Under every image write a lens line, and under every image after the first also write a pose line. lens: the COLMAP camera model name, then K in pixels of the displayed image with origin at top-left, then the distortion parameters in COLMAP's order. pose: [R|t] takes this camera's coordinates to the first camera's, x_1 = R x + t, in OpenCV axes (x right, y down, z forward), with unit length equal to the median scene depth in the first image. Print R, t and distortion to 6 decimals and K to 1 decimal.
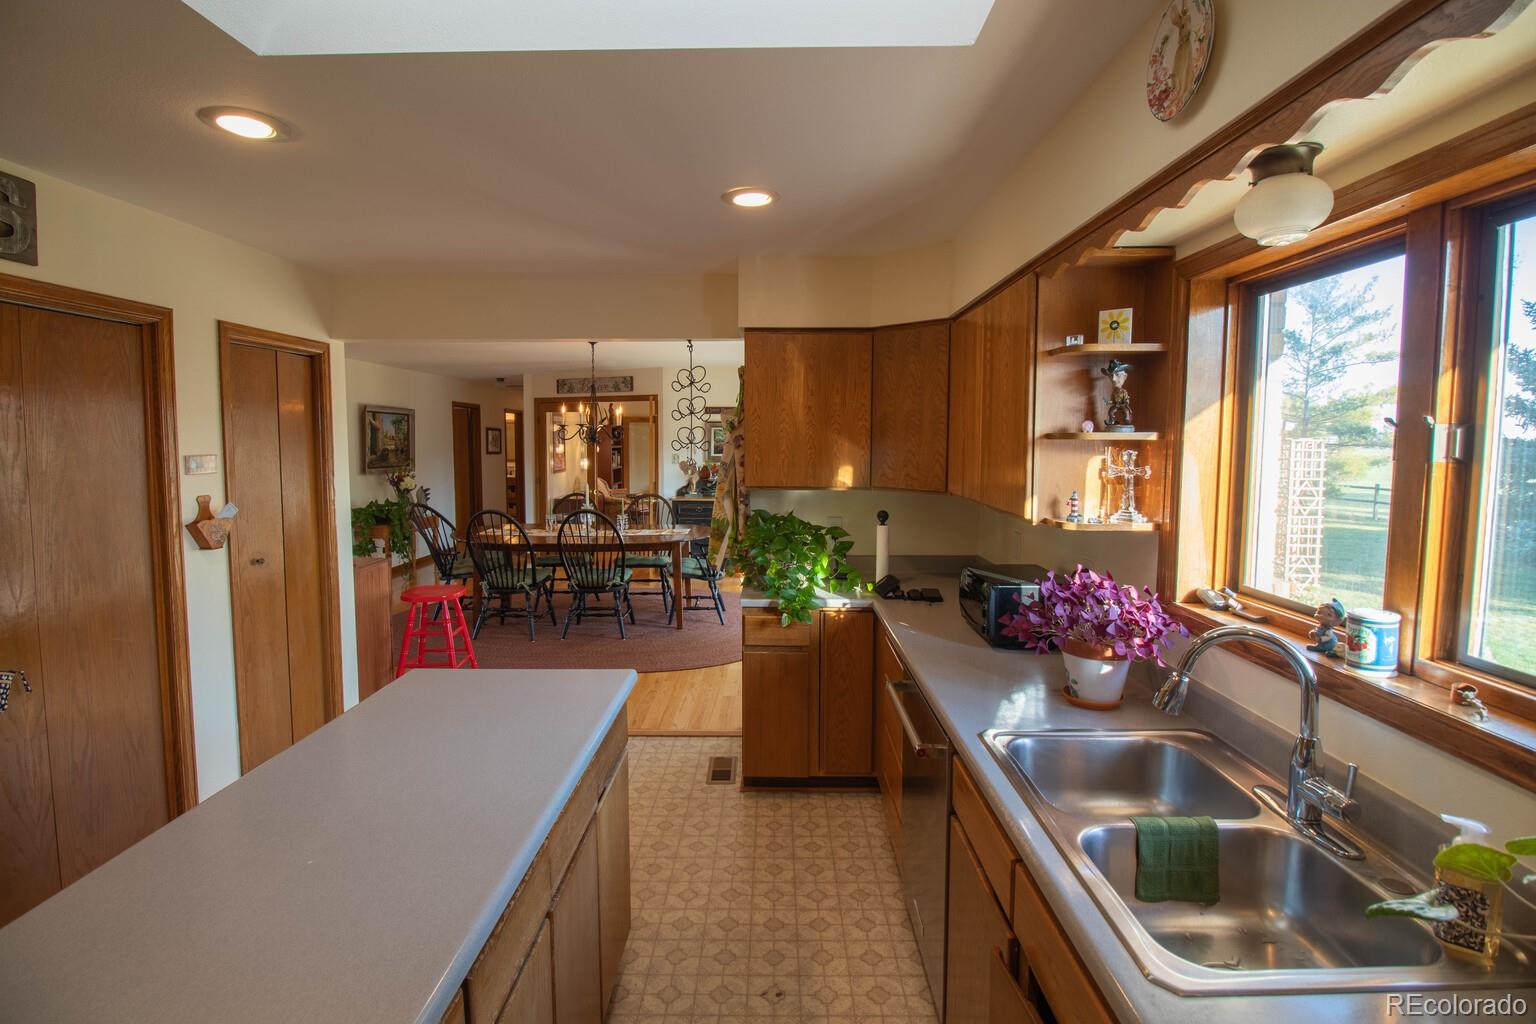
lens RADIAL K [[724.7, 0, 763.8], [0, 724.7, 494.0], [0, 0, 1]] dist [-0.000221, -0.012480]
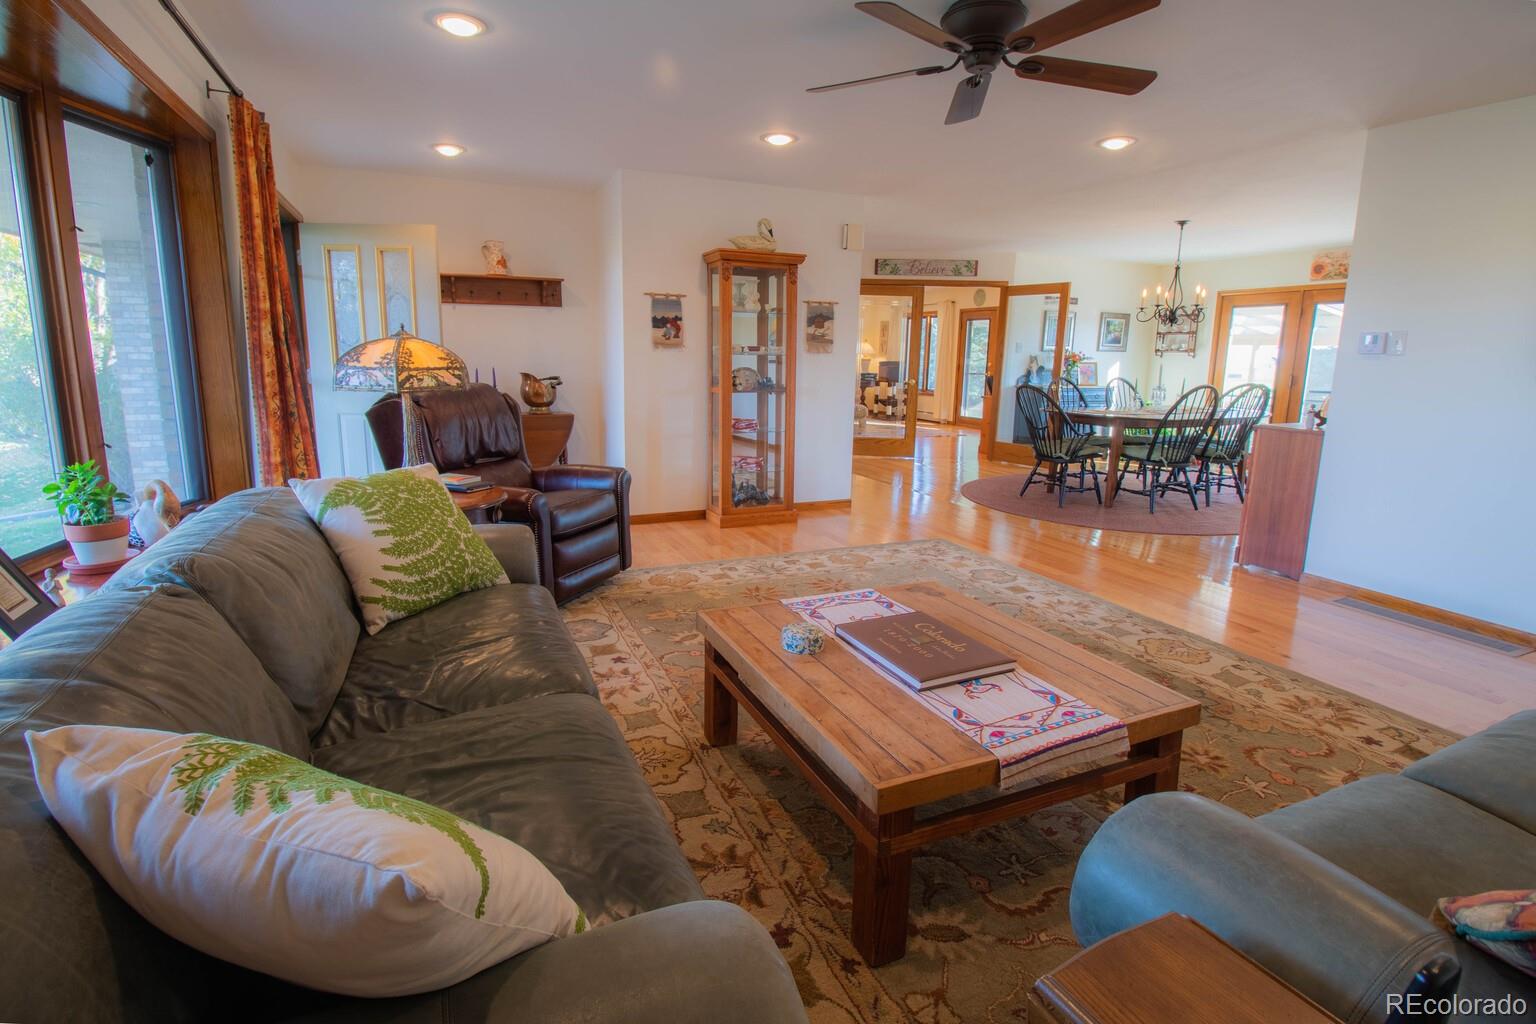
lens RADIAL K [[738.7, 0, 765.6], [0, 738.7, 490.9], [0, 0, 1]] dist [0.000930, -0.014583]
pose [[0.905753, -0.064370, 0.418889, -0.923832], [0.015597, 0.992791, 0.118836, 0.023849], [-0.423519, -0.101102, 0.900228, 0.205442]]
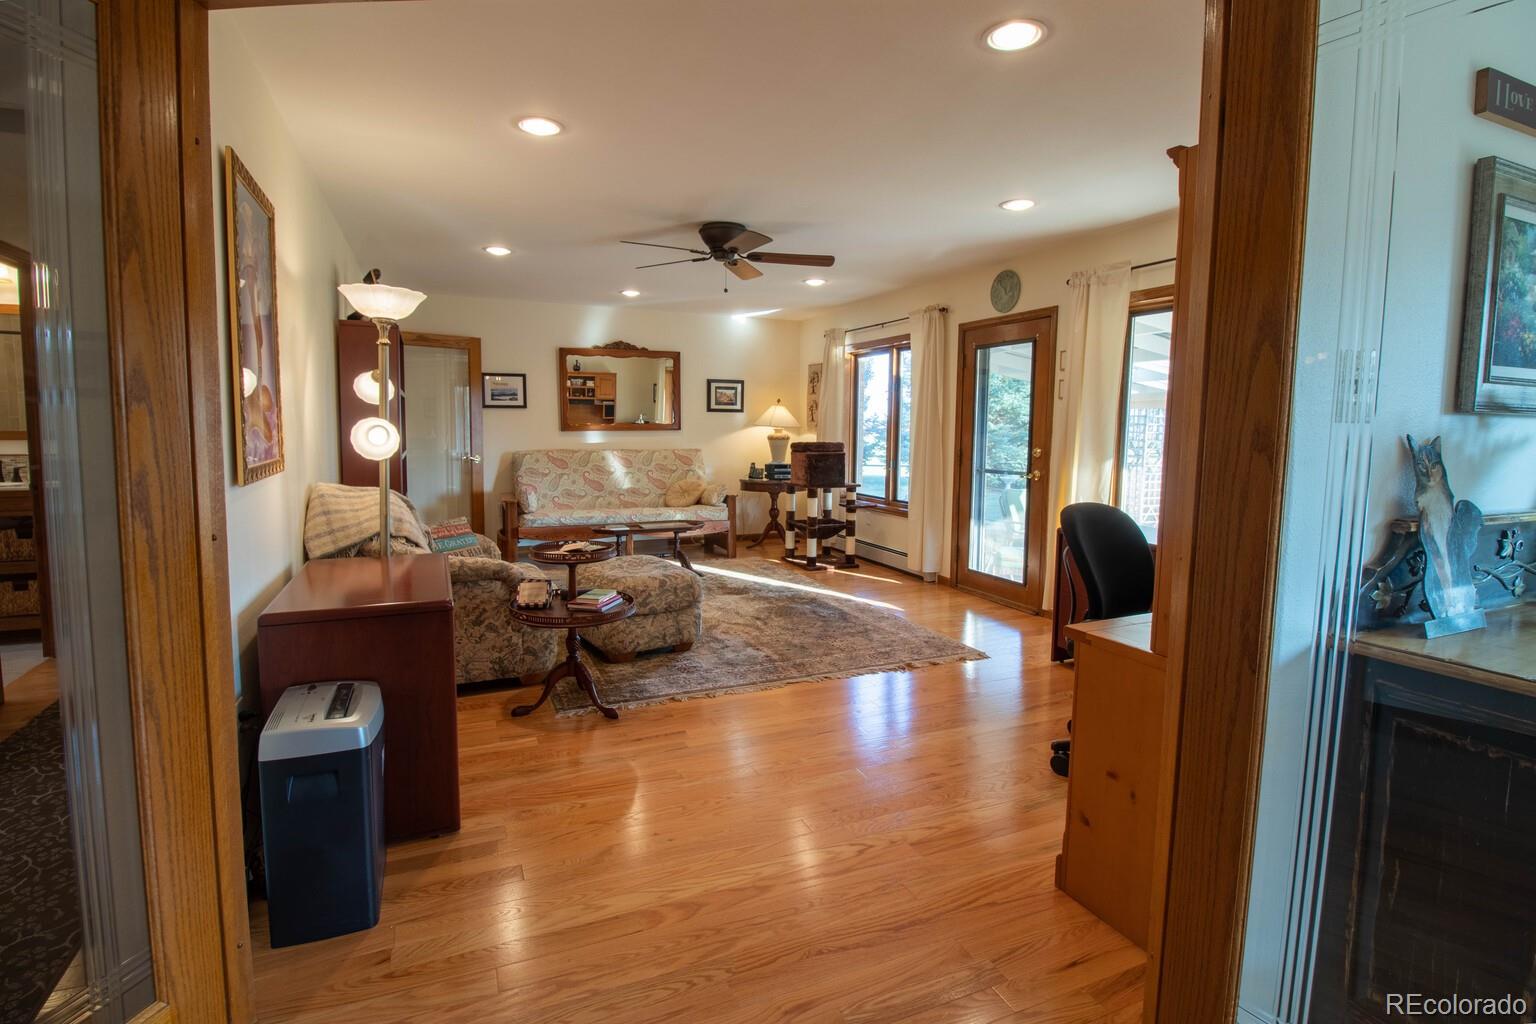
lens RADIAL K [[724.7, 0, 763.8], [0, 724.7, 494.0], [0, 0, 1]] dist [-0.000221, -0.012480]
pose [[0.912612, -0.035204, 0.407309, -0.293869], [0.024391, 0.999199, 0.031711, -0.037407], [-0.408099, -0.019006, 0.912740, 0.961709]]
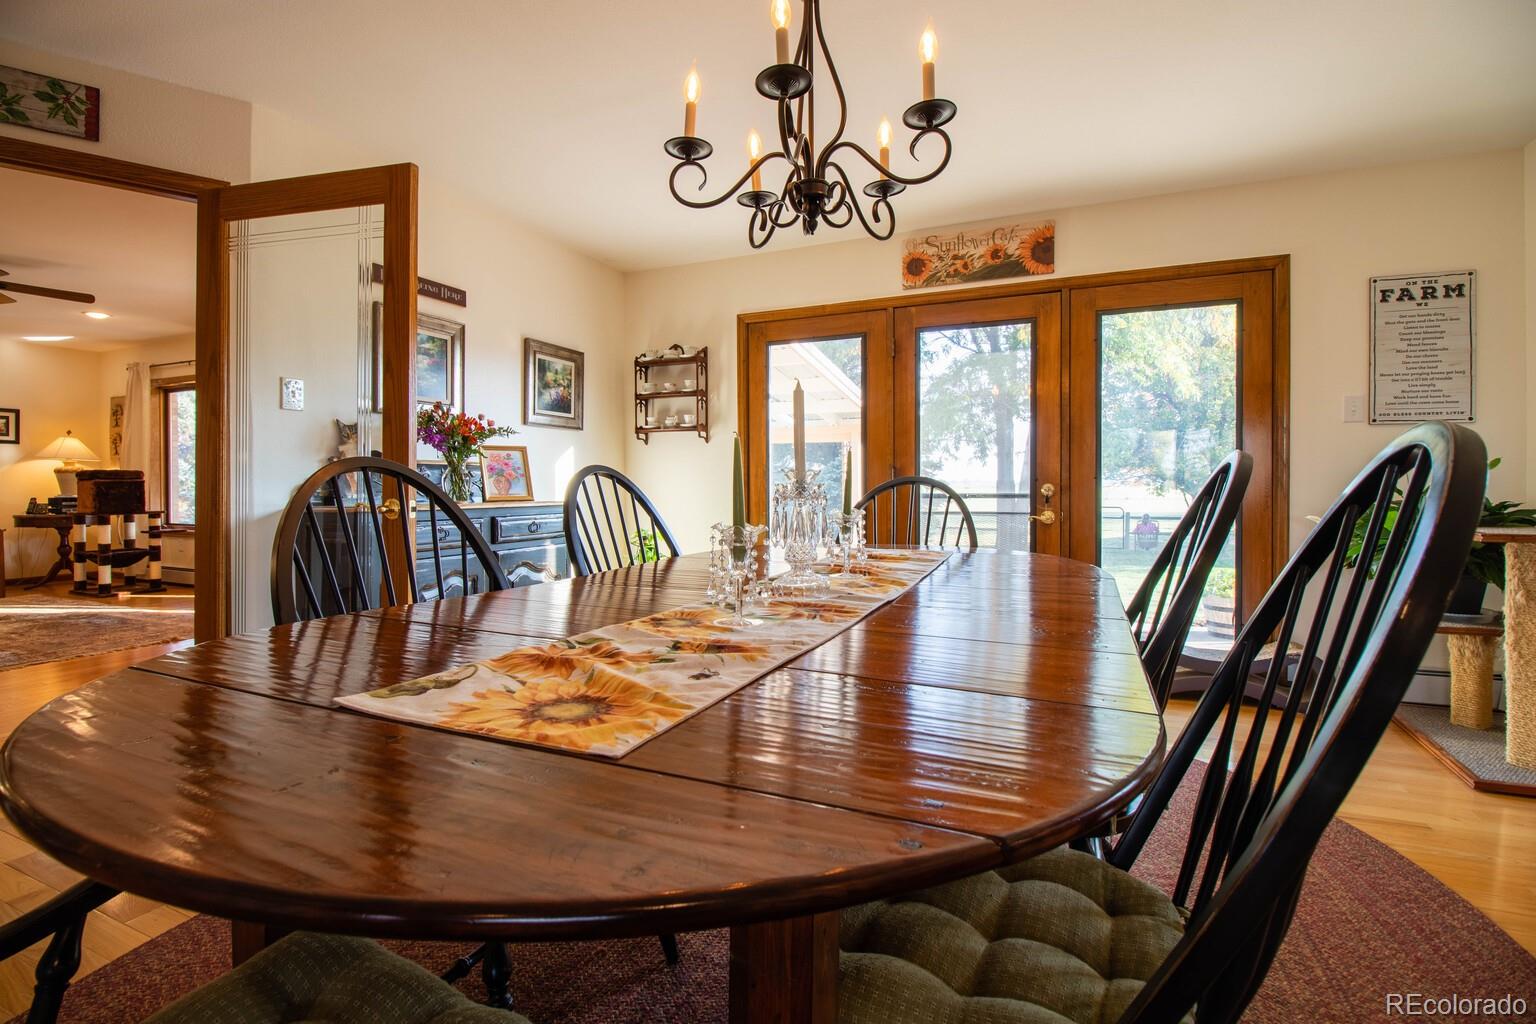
lens RADIAL K [[700.5, 0, 764.2], [0, 700.5, 492.7], [0, 0, 1]] dist [-0.002127, -0.014260]
pose [[0.380359, -0.016474, 0.924692, -0.347975], [0.070000, 0.997486, -0.011023, 0.015537], [-0.922186, 0.068922, 0.380556, 0.707627]]
